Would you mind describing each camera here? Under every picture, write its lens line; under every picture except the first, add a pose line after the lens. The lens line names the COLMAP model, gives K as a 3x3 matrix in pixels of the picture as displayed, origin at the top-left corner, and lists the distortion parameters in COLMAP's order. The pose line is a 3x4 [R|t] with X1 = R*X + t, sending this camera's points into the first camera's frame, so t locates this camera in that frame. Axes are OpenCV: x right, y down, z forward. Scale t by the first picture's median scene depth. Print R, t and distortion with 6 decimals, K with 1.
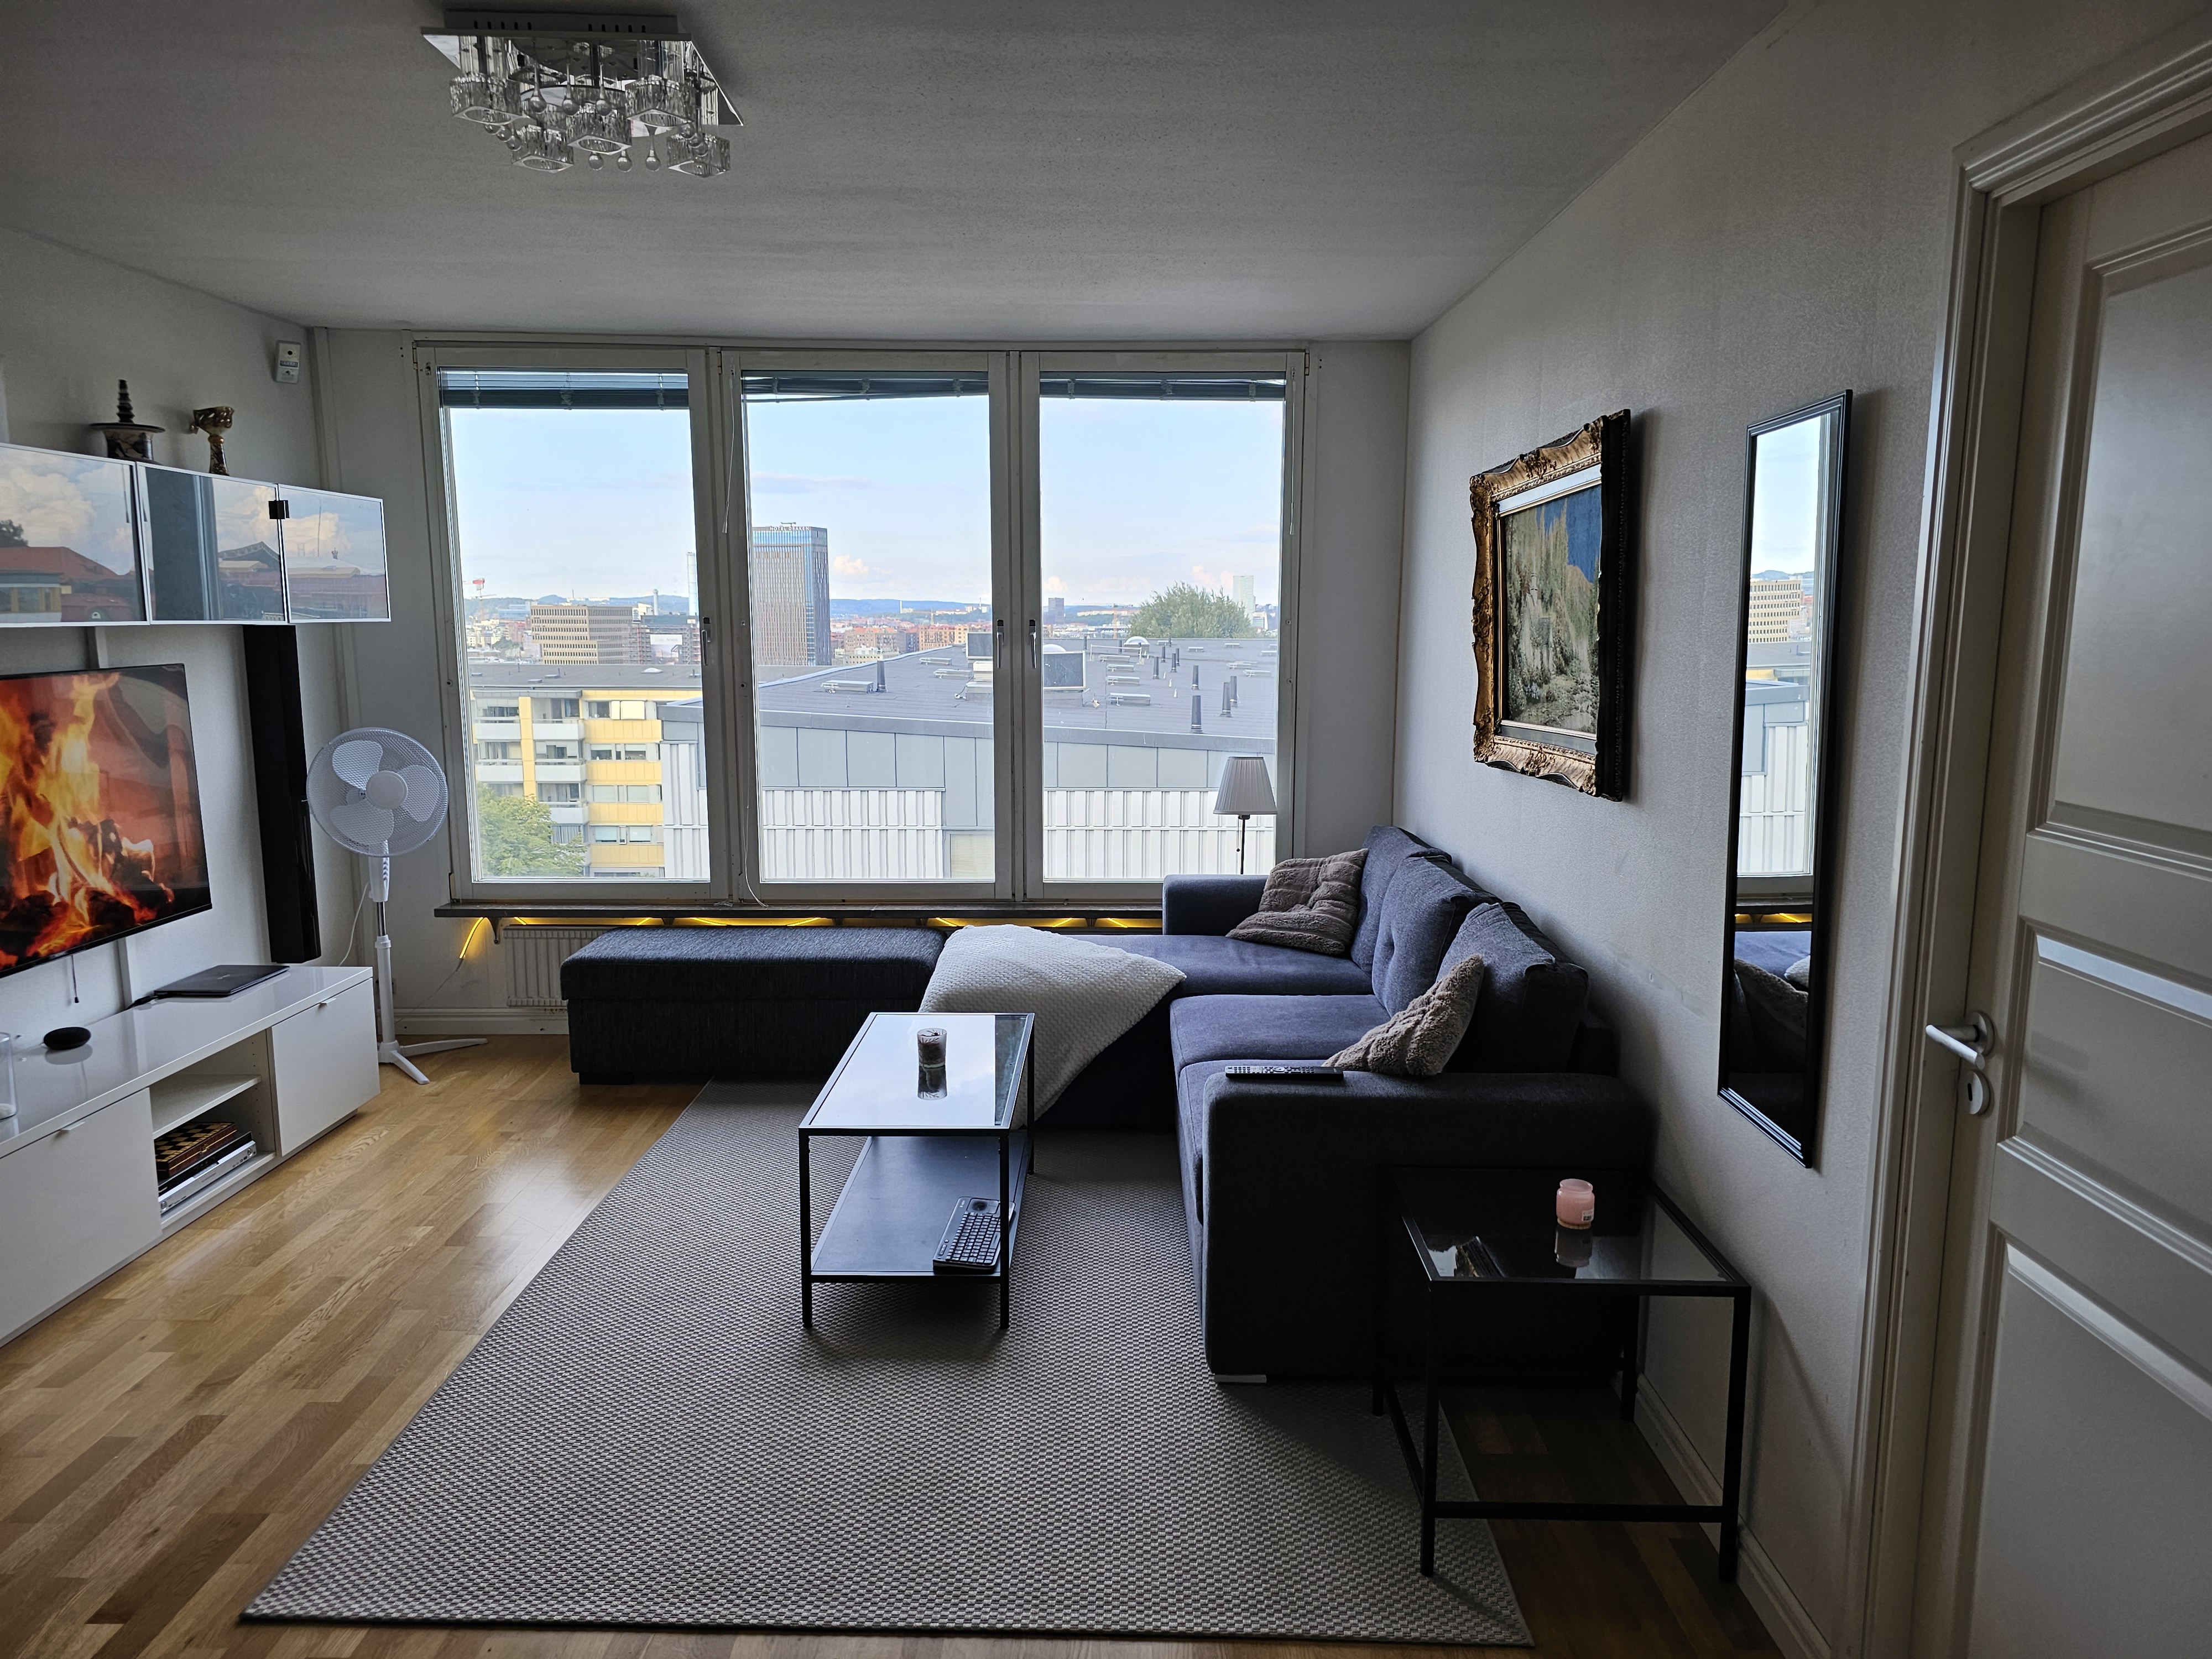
lens RADIAL K [[1467.9, 0, 1106.0], [0, 1467.9, 829.5], [0, 0, 1]] dist [0.068417, -0.072775]
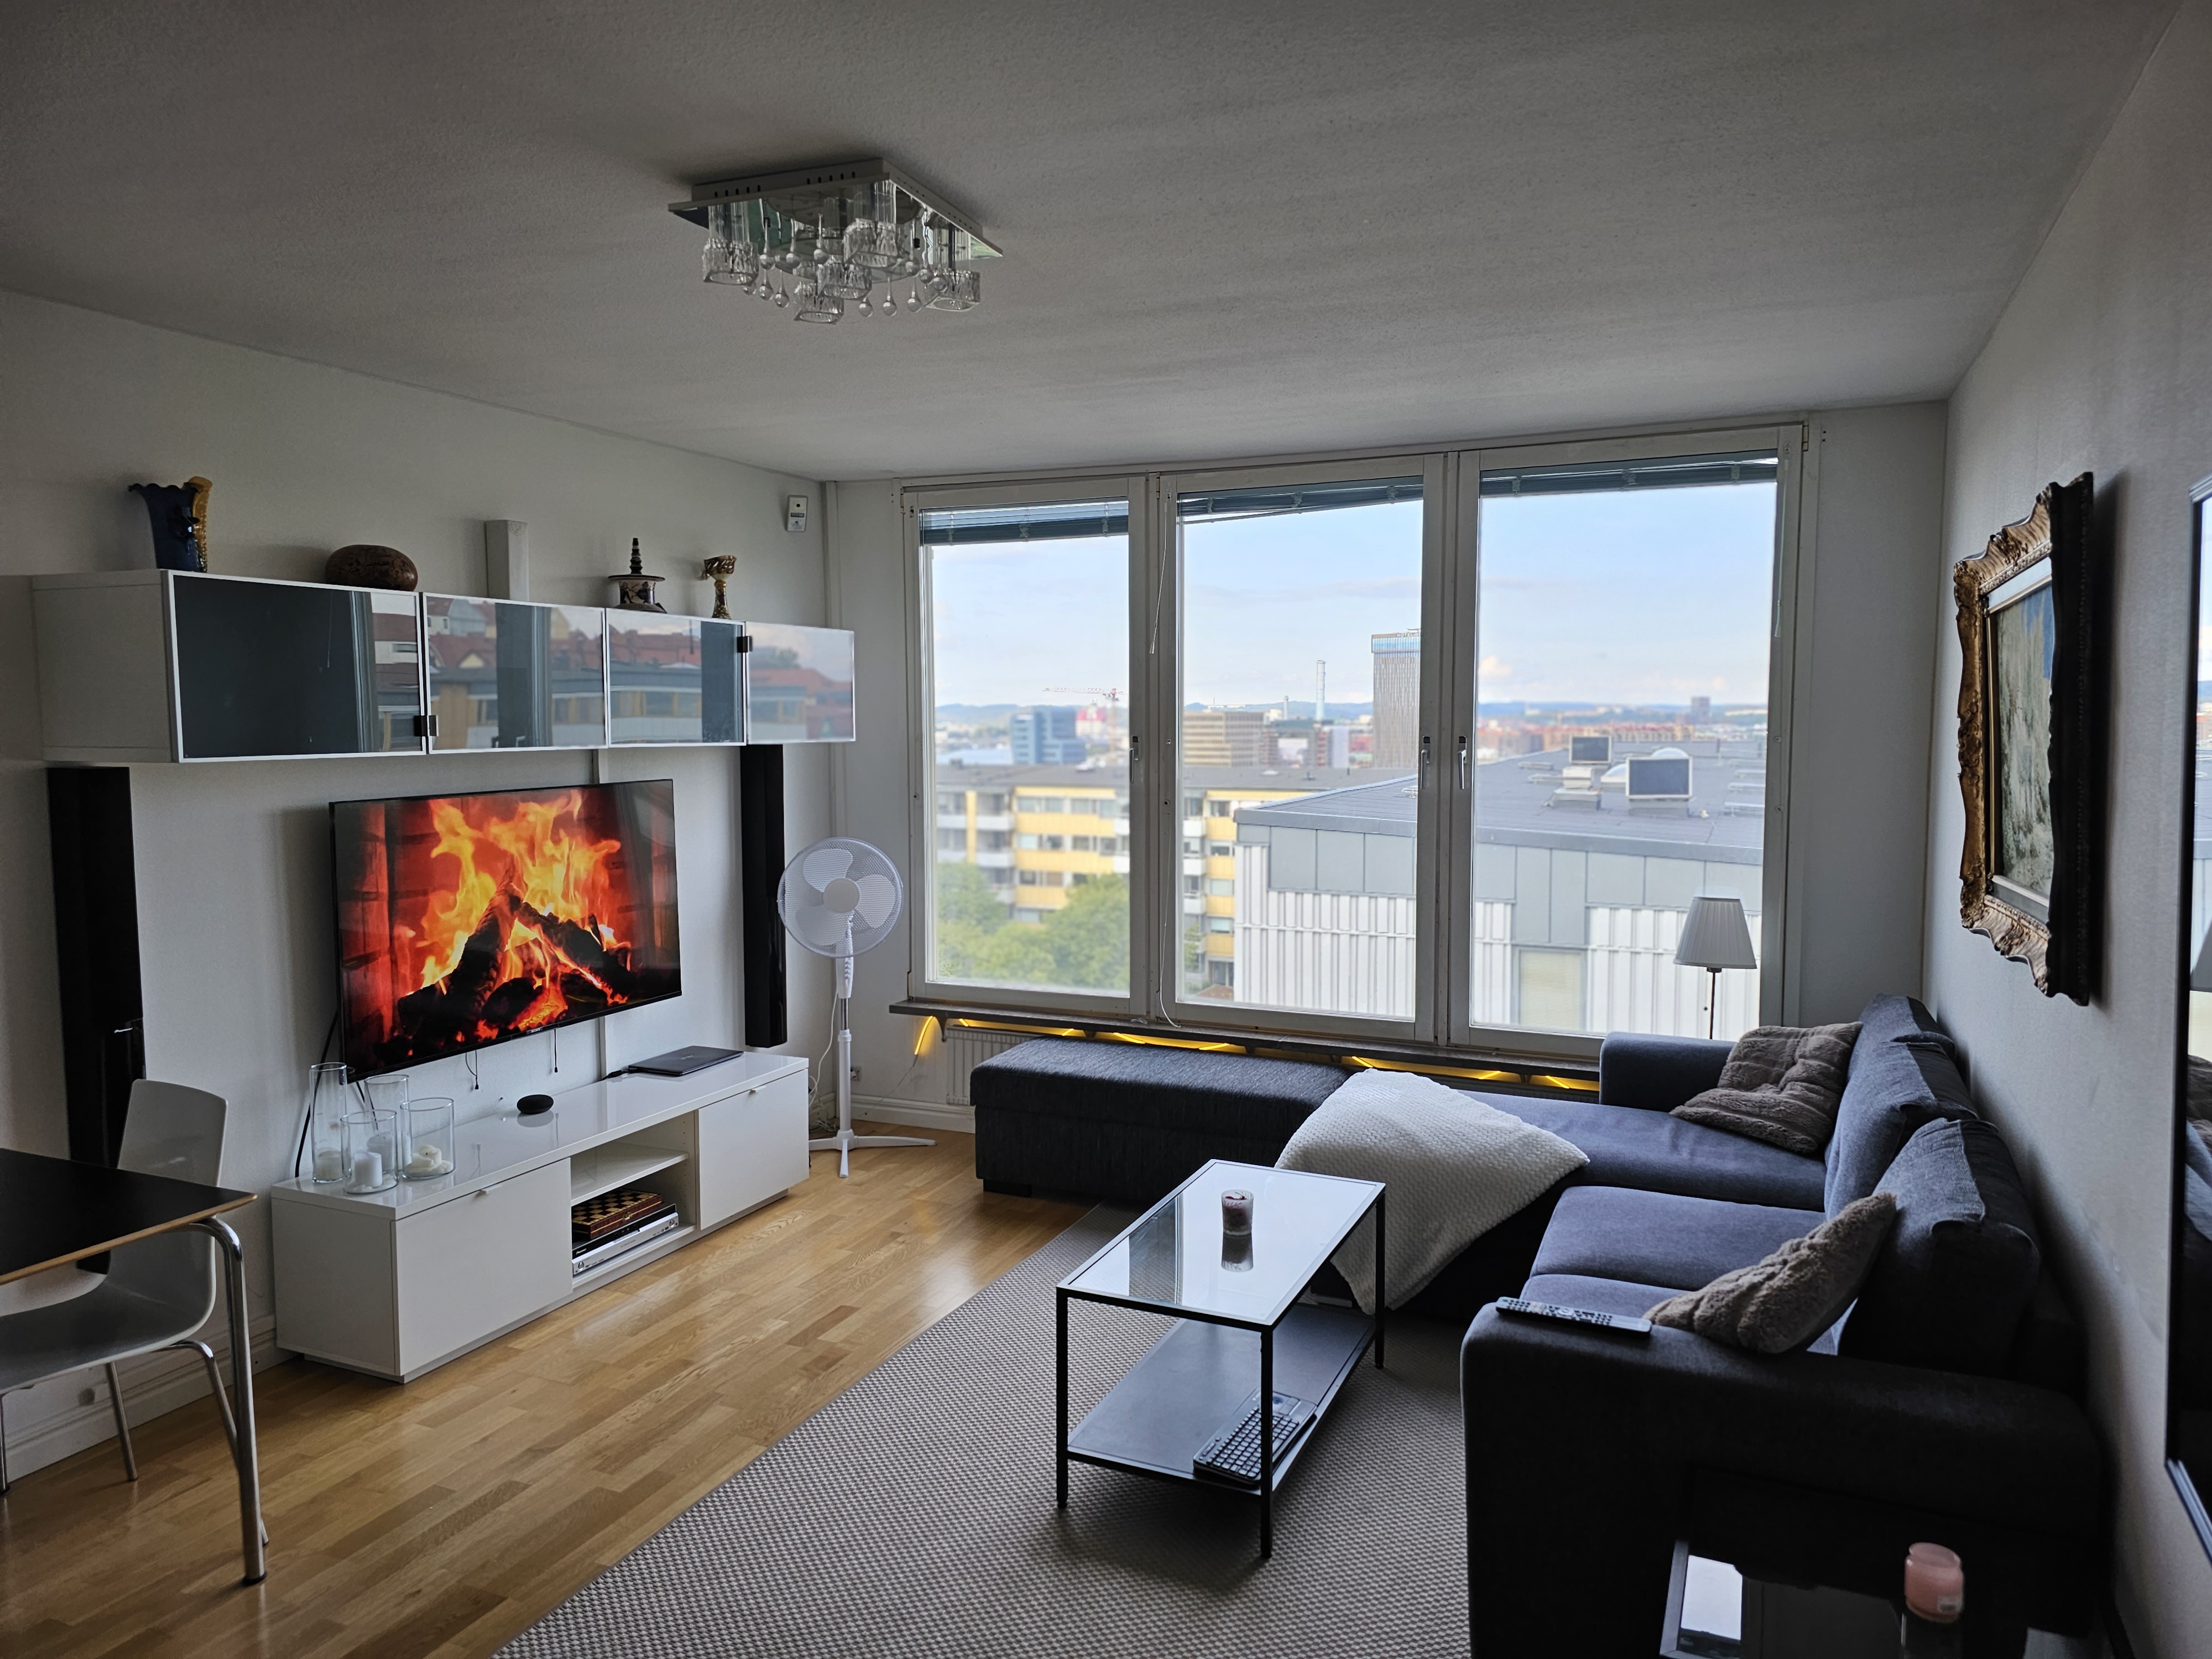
lens RADIAL K [[1463.3, 0, 1113.5], [0, 1463.3, 820.0], [0, 0, 1]] dist [0.079108, -0.086195]
pose [[0.916036, 0.024592, -0.400342, 0.136952], [-0.054551, 0.996483, -0.063609, -0.025091], [0.397370, 0.080107, 0.914155, 0.097161]]
